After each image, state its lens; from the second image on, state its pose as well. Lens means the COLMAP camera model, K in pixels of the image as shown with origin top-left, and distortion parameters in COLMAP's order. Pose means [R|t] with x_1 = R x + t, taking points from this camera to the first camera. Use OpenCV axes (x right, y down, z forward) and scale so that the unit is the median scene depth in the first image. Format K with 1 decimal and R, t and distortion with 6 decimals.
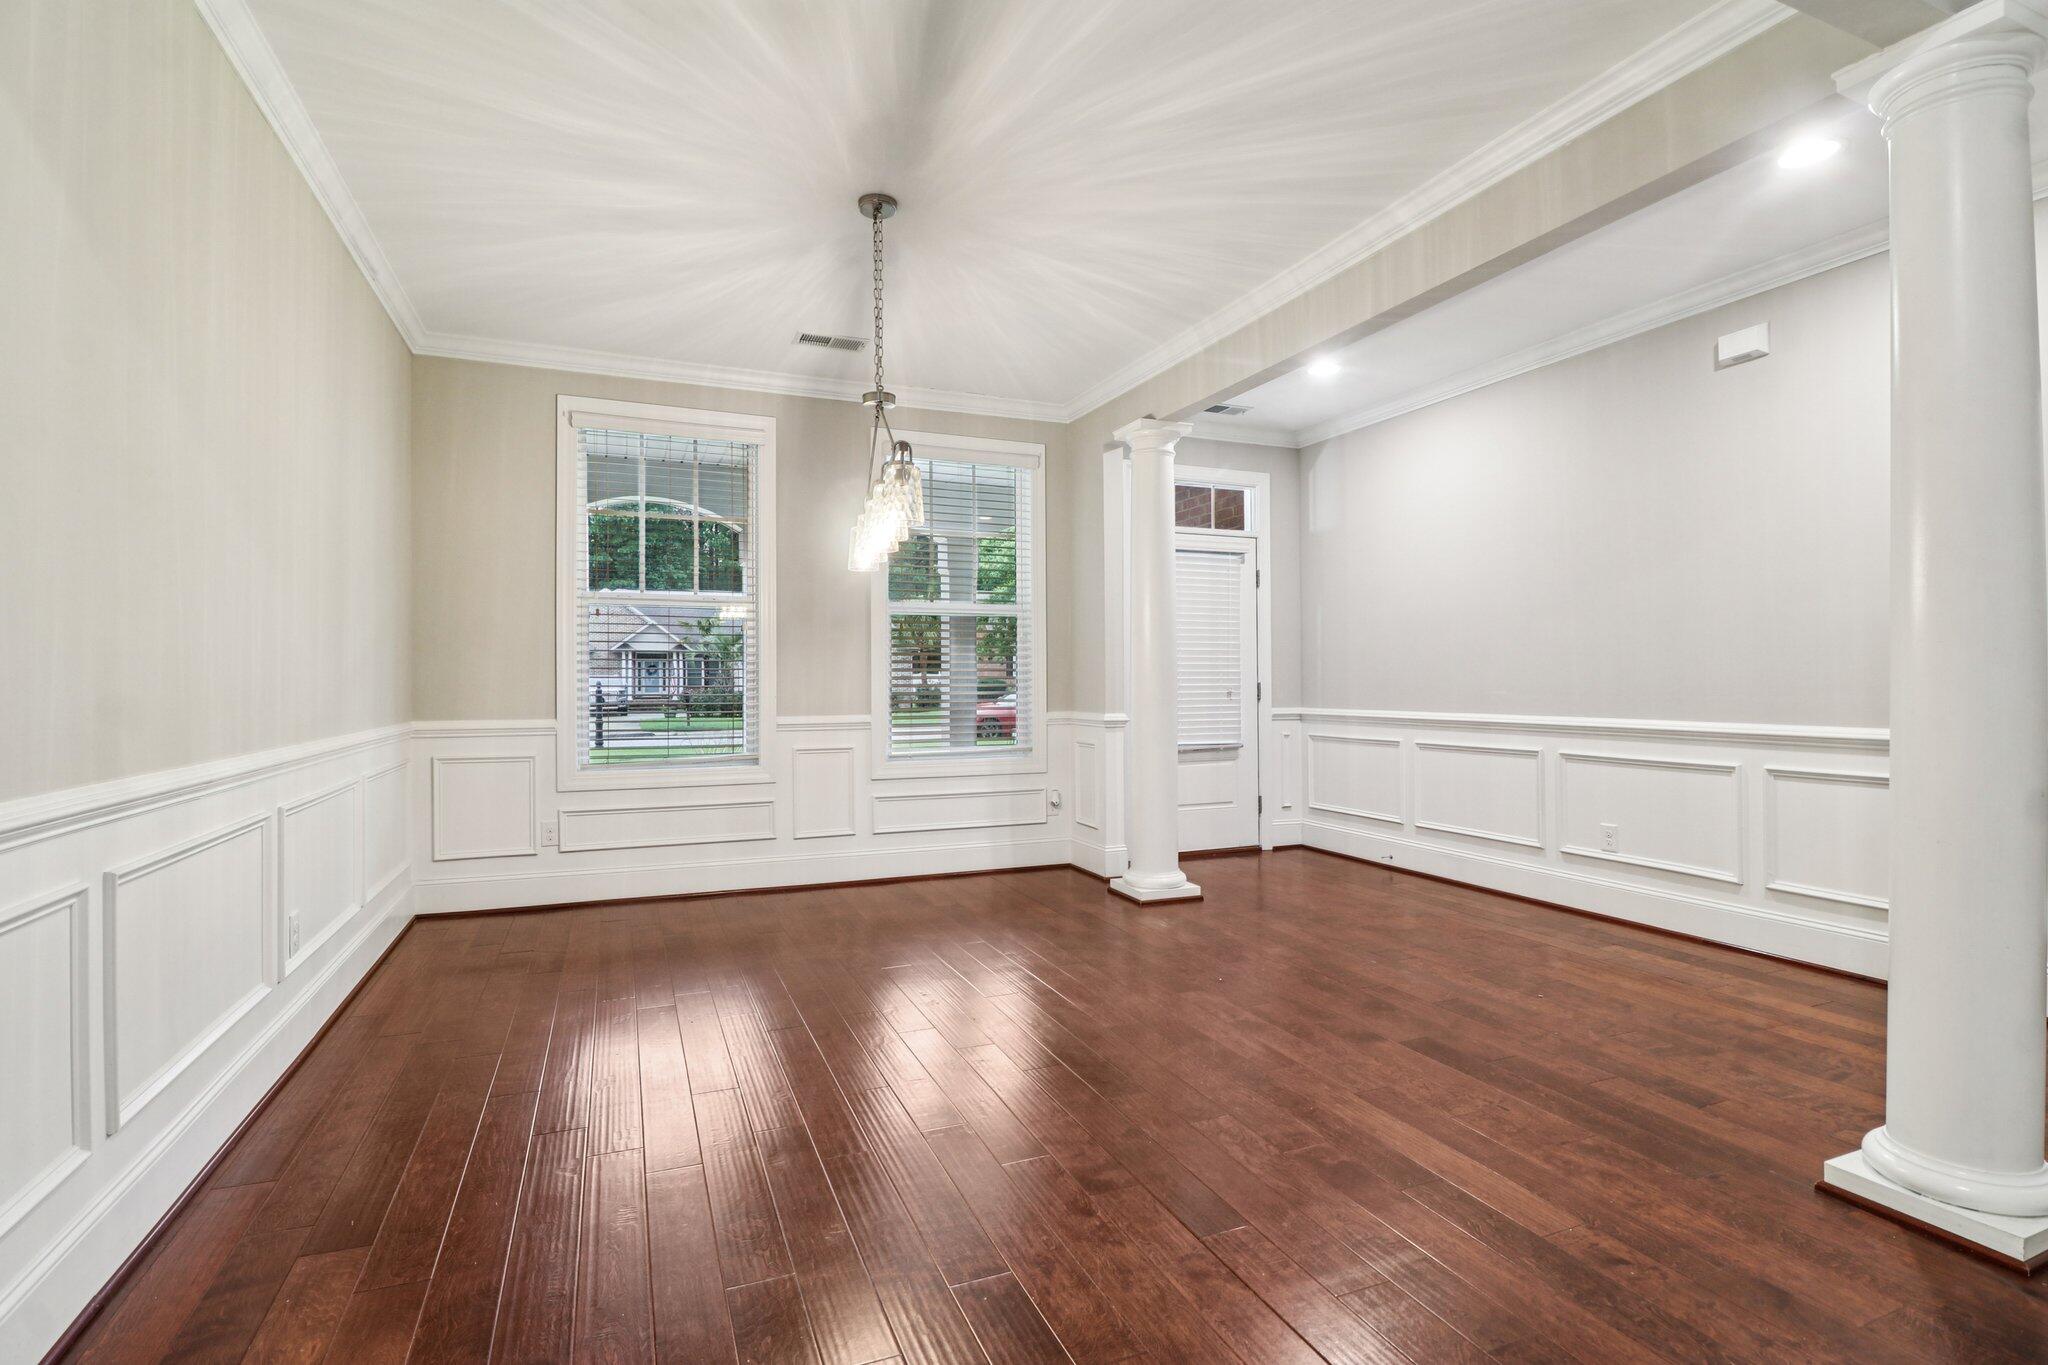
lens RADIAL K [[983.4, 0, 1024.0], [0, 983.4, 682.5], [0, 0, 1]] dist [-0.001169, -0.006324]
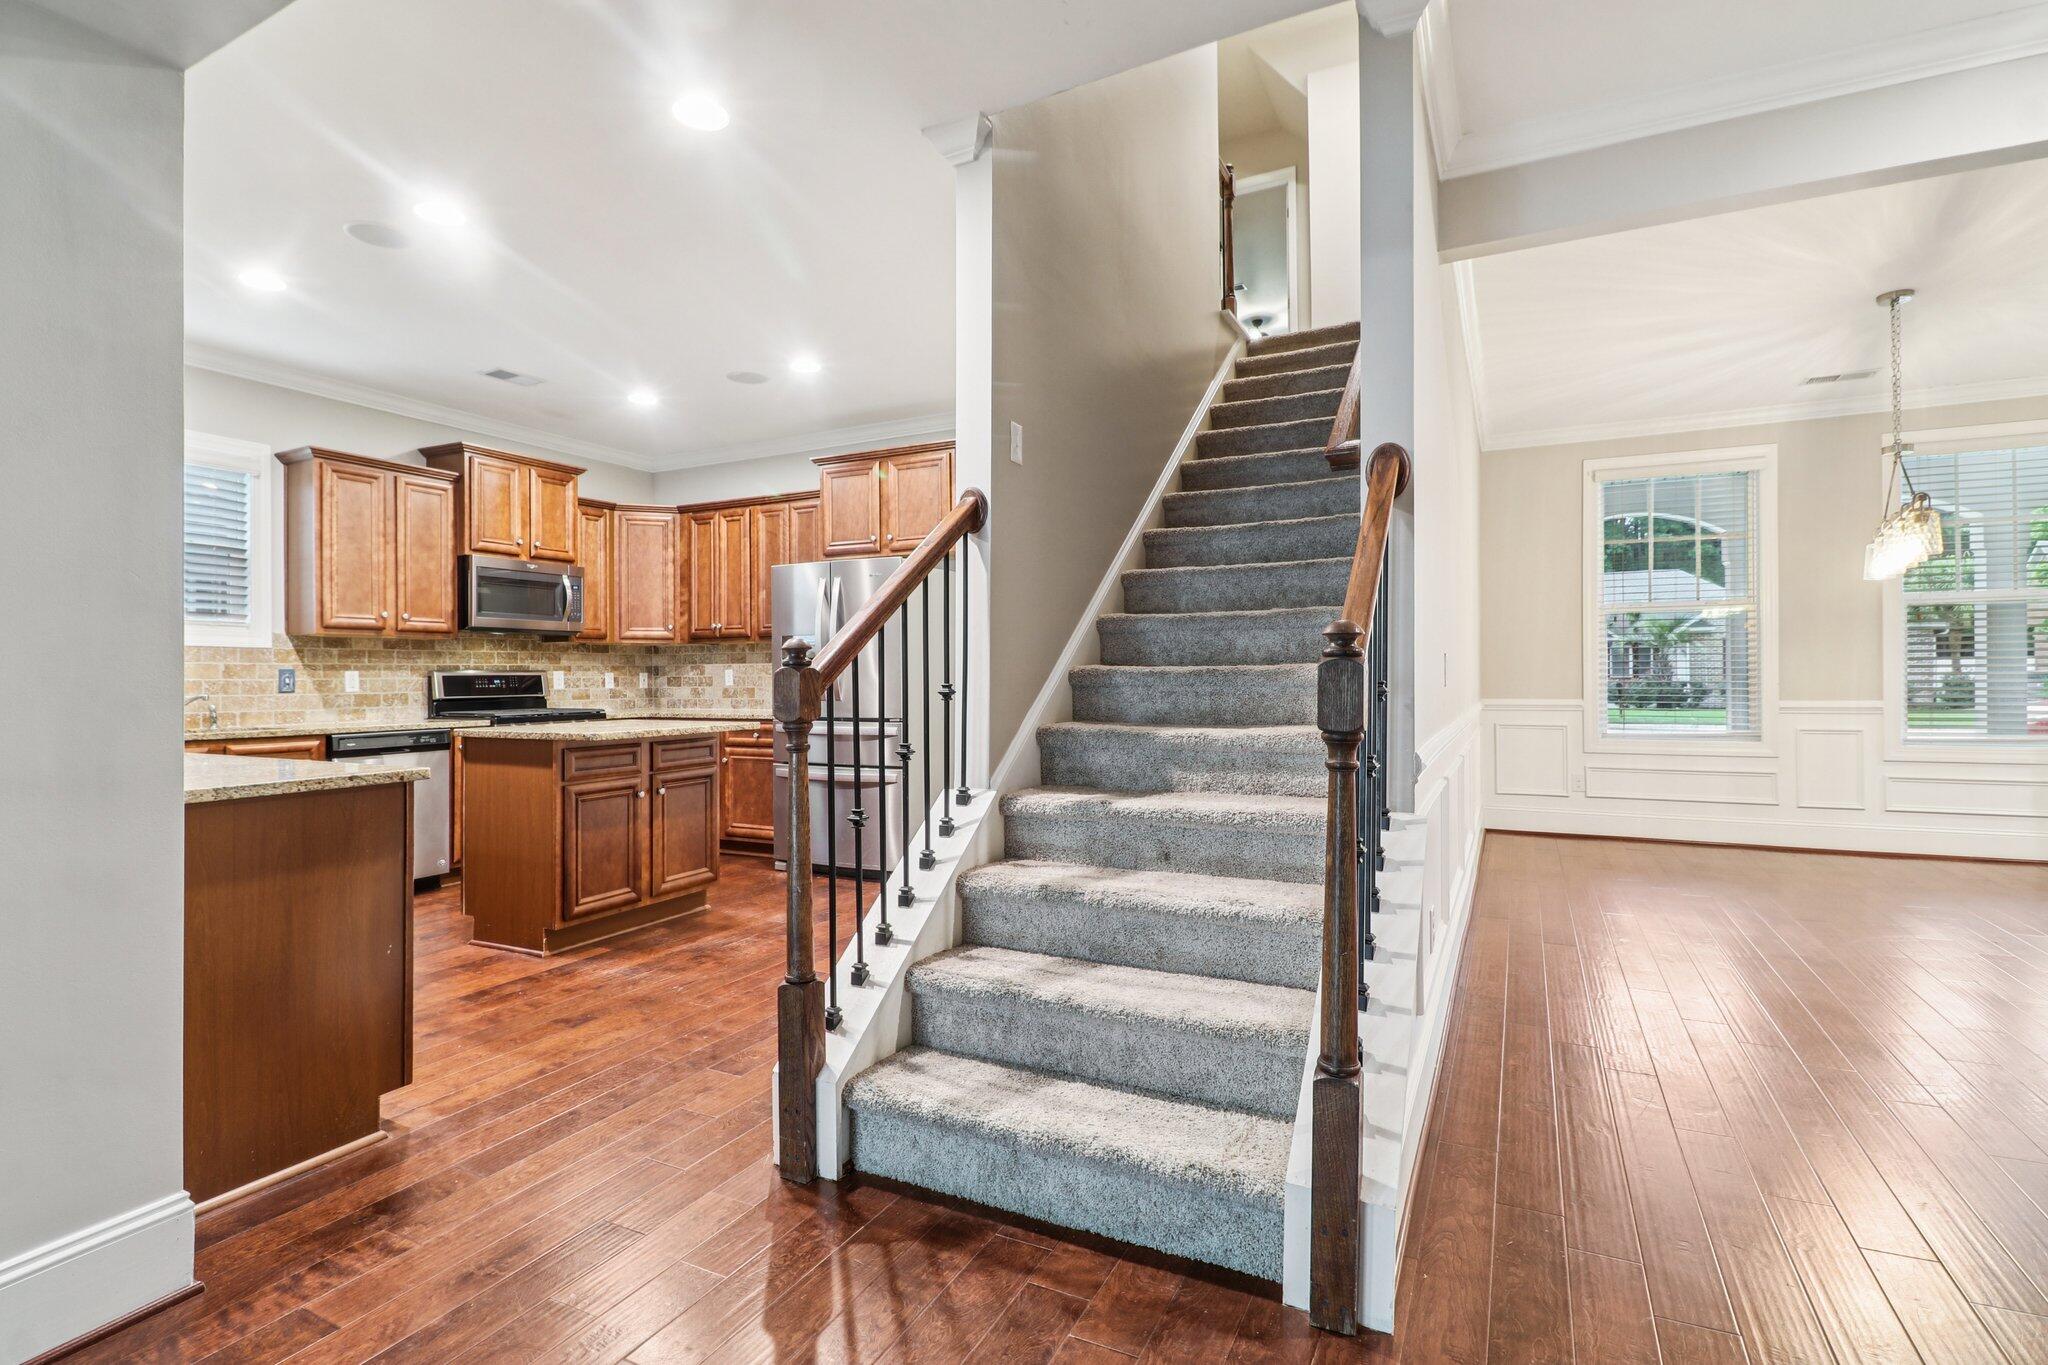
lens RADIAL K [[983.4, 0, 1024.0], [0, 983.4, 682.5], [0, 0, 1]] dist [-0.001169, -0.006324]
pose [[0.648456, 0.003716, -0.761243, 0.059444], [0.003593, 0.999962, 0.007942, 0.000530], [0.761243, -0.007885, 0.648418, -0.482435]]
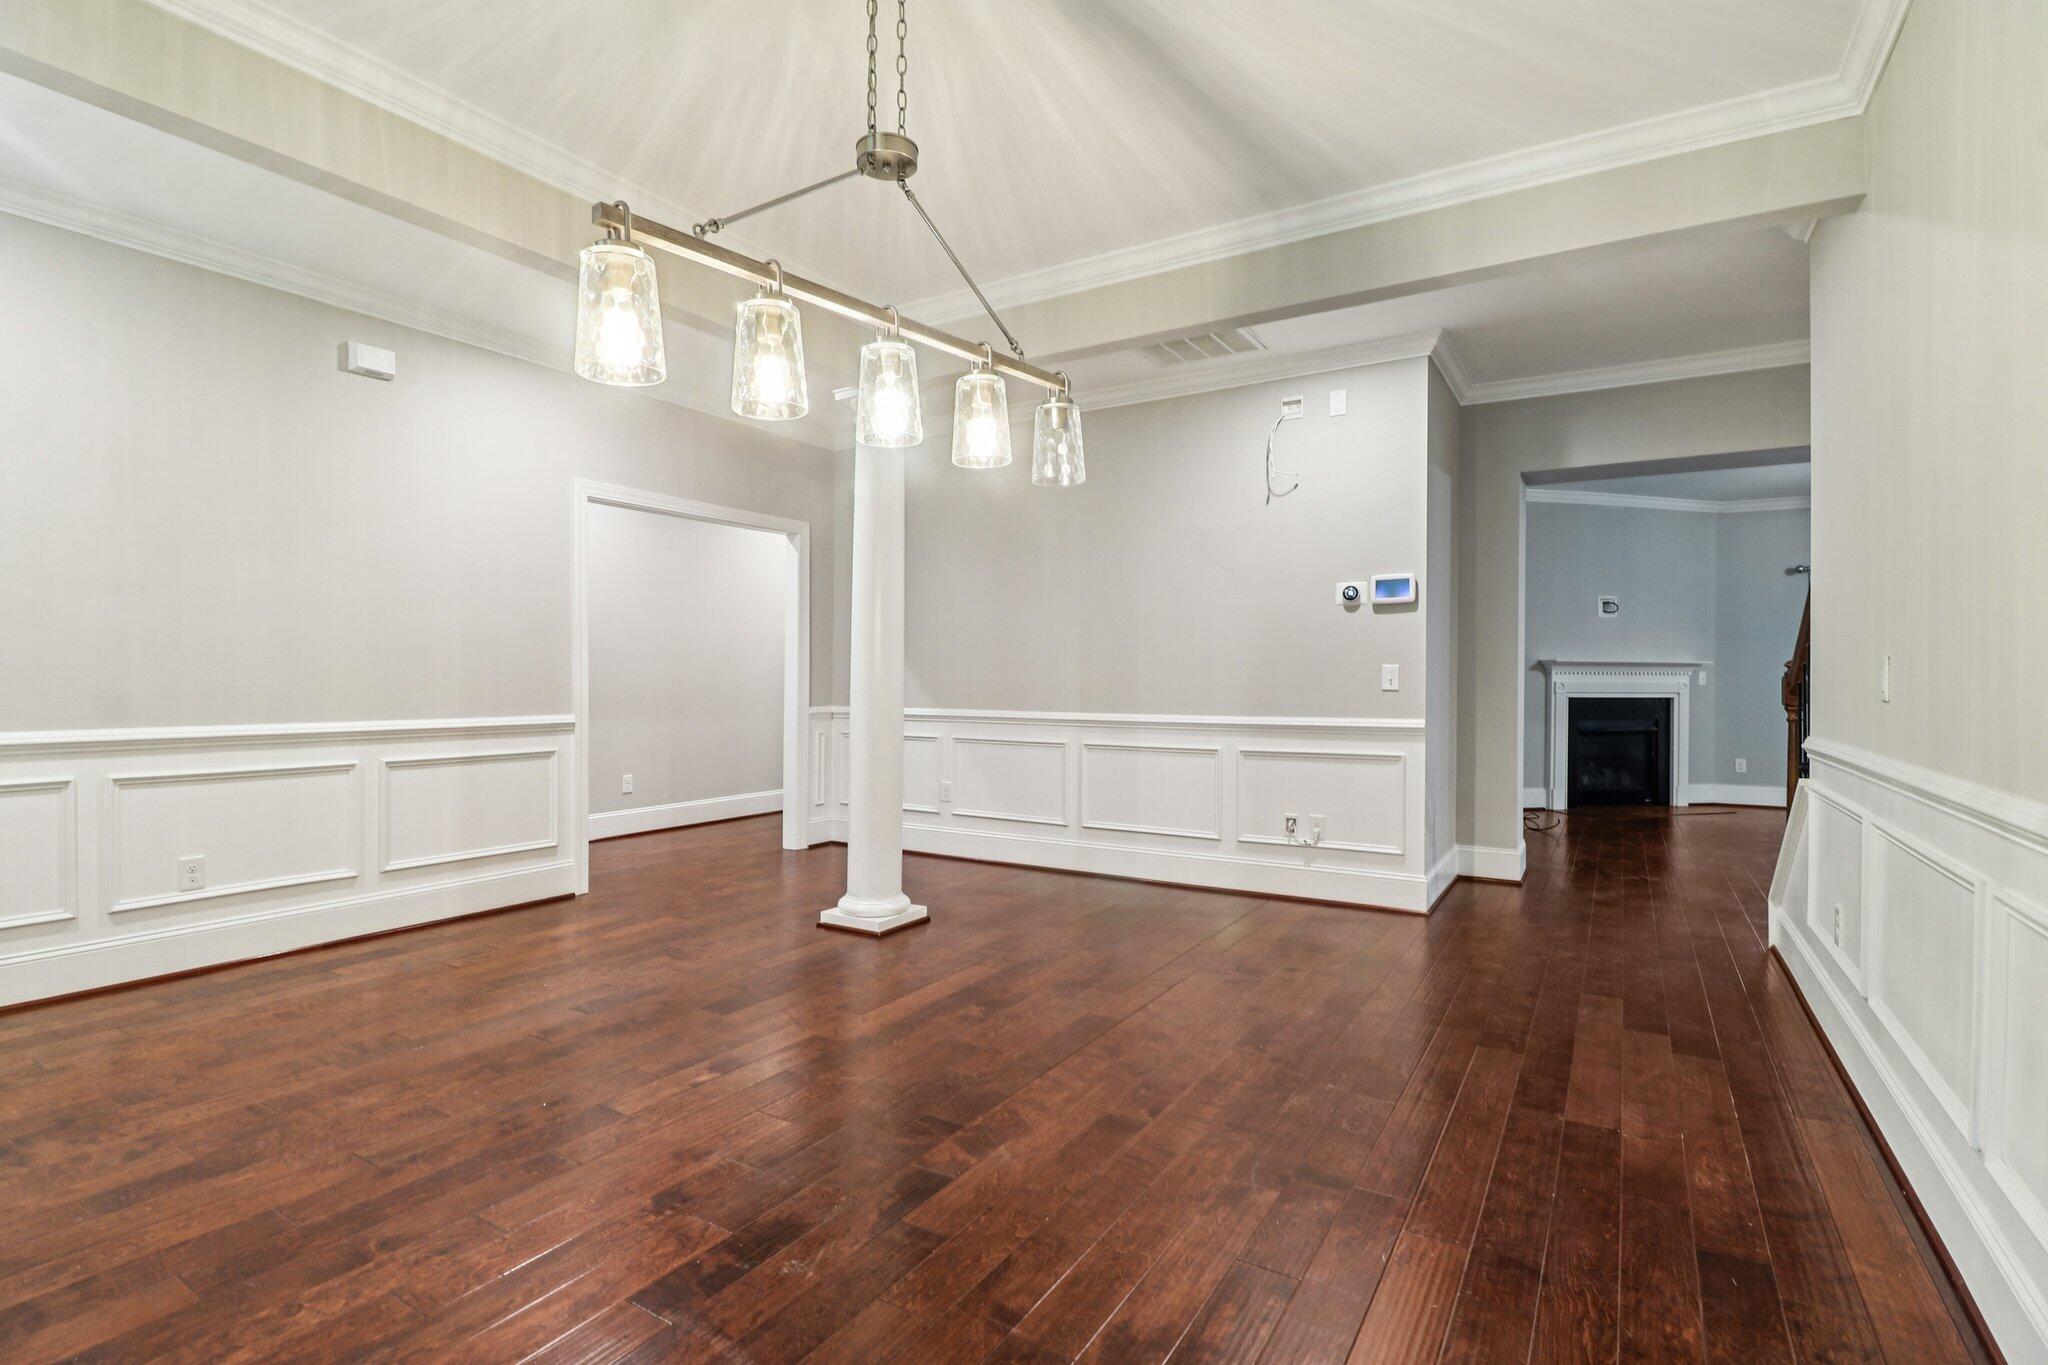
lens RADIAL K [[983.4, 0, 1024.0], [0, 983.4, 682.5], [0, 0, 1]] dist [-0.001169, -0.006324]
pose [[-0.589781, -0.002499, 0.807559, -0.418428], [-0.001719, 0.999997, 0.001839, -0.001708], [-0.807561, -0.000304, -0.589784, 0.834635]]
